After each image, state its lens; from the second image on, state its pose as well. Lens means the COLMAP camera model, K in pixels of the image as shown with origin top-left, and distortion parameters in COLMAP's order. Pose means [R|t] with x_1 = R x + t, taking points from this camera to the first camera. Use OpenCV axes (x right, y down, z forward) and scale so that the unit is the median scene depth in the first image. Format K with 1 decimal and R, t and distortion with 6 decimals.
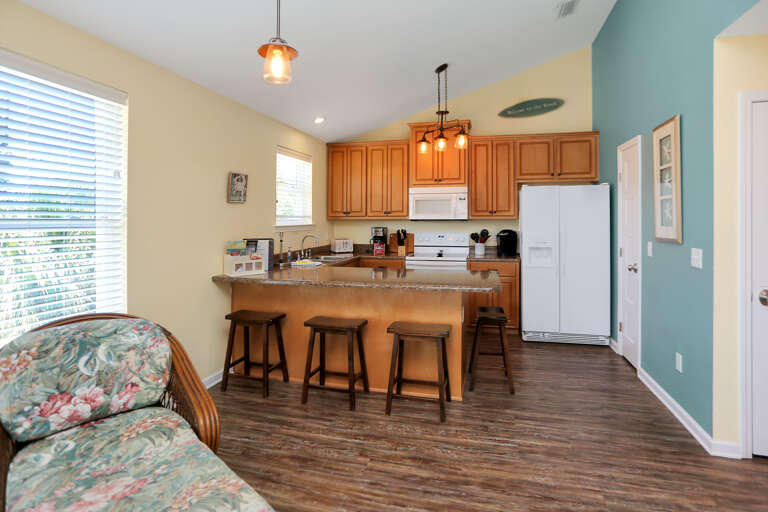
lens RADIAL K [[423.8, 0, 381.2], [0, 423.8, 219.3], [0, 0, 1]] dist [-0.036864, 0.000907]
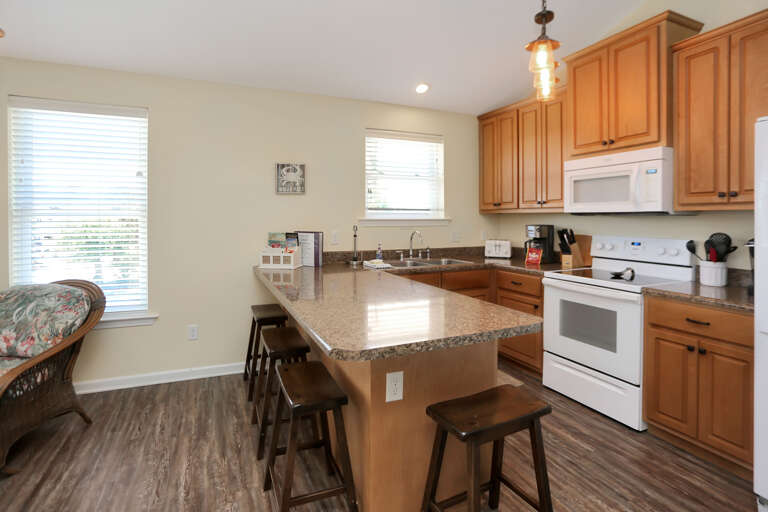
lens RADIAL K [[394.7, 0, 384.6], [0, 394.7, 218.1], [0, 0, 1]] dist [-0.073547, 0.028516]
pose [[0.597553, 0.003834, -0.801821, 0.454577], [-0.007107, 0.999975, -0.000514, 0.013574], [0.801798, 0.006006, 0.597565, 0.560581]]
